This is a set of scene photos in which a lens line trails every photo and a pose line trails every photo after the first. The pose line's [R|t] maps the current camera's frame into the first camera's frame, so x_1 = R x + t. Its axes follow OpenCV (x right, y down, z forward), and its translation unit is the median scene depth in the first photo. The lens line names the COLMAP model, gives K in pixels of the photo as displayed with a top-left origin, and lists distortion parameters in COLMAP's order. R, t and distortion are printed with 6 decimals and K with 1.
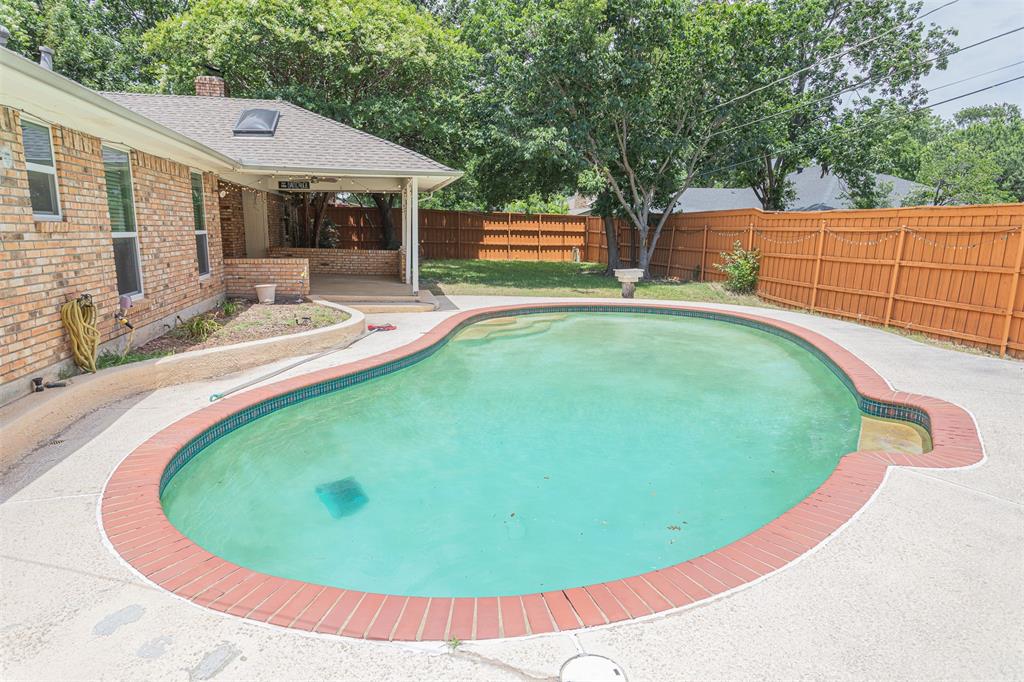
lens RADIAL K [[632.0, 0, 512.0], [0, 632.0, 341.0], [0, 0, 1]] dist [0.001634, 0.000513]
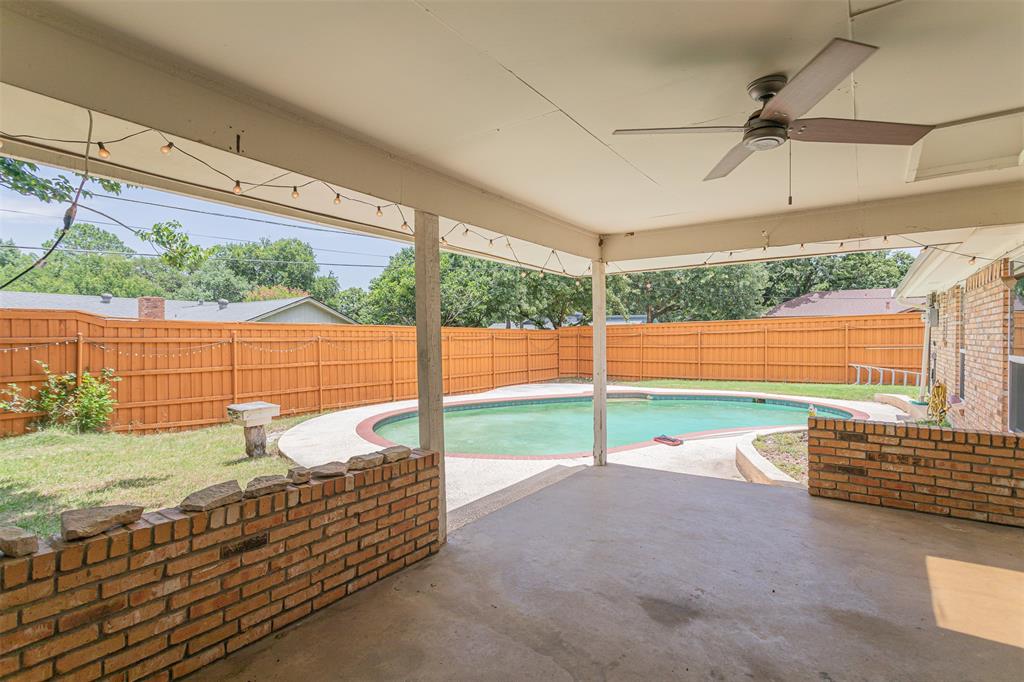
lens RADIAL K [[523.4, 0, 512.0], [0, 523.4, 341.0], [0, 0, 1]] dist [-0.026344, 0.001831]
pose [[-0.659273, -0.014330, 0.751767, -0.412351], [0.124811, 0.983862, 0.128209, -0.229765], [-0.741473, 0.178354, -0.646845, 1.234671]]
